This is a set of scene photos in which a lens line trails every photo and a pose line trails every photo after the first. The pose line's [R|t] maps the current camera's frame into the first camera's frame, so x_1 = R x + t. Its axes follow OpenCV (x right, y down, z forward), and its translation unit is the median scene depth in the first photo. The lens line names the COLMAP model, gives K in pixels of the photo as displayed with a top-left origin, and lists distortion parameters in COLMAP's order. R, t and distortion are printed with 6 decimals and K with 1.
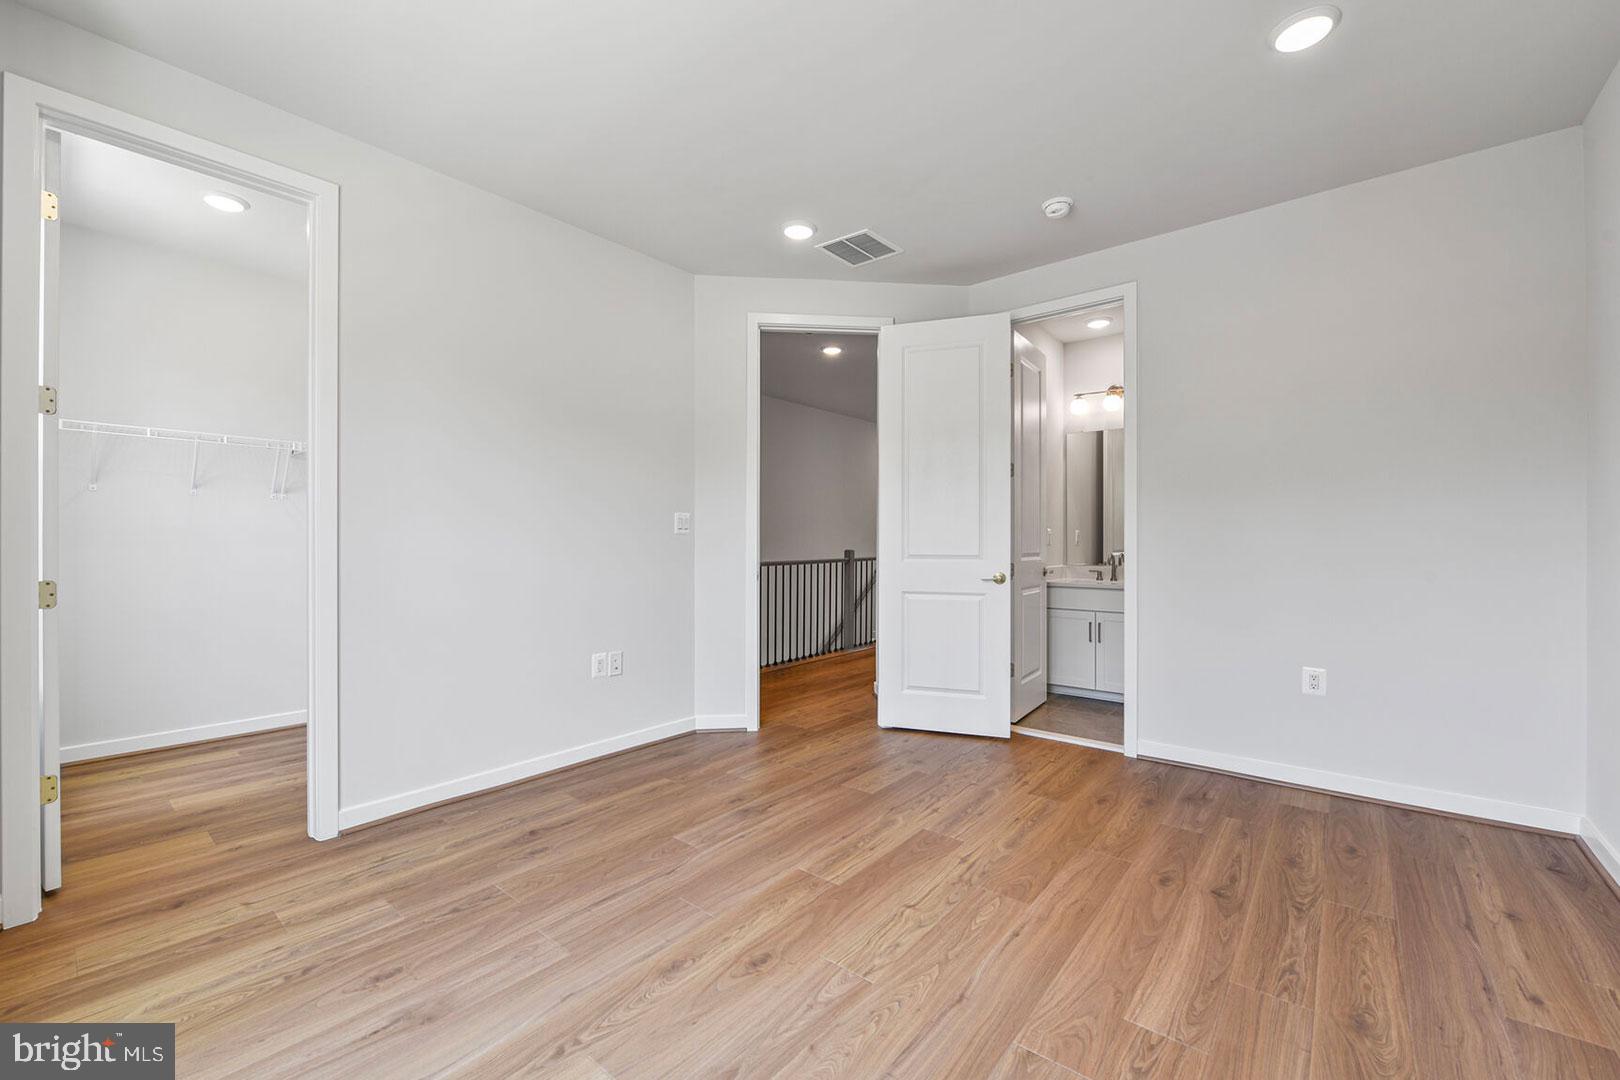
lens RADIAL K [[647.8, 0, 806.0], [0, 647.8, 544.6], [0, 0, 1]] dist [-0.009009, -0.000436]
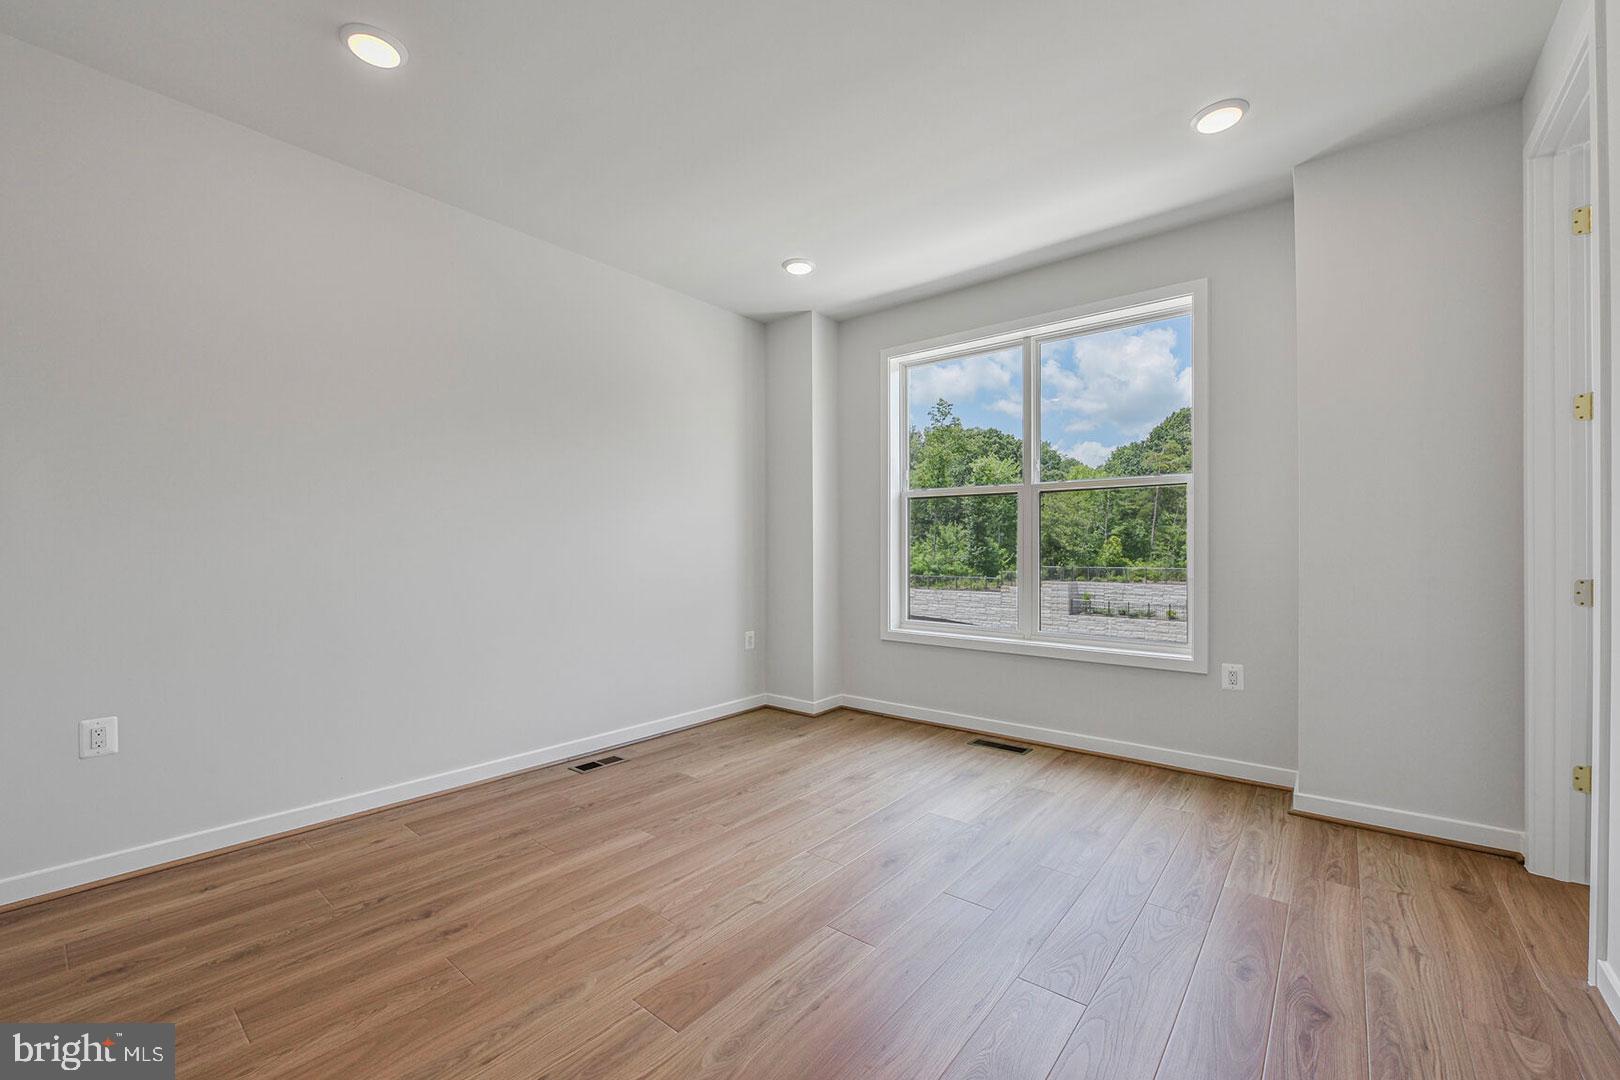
lens RADIAL K [[647.8, 0, 806.0], [0, 647.8, 544.6], [0, 0, 1]] dist [-0.009009, -0.000436]
pose [[-0.999999, 0.001135, 0.000611, 0.081898], [0.001135, 0.999999, 0.000115, -0.001746], [-0.000611, 0.000116, -1.000000, 1.970072]]
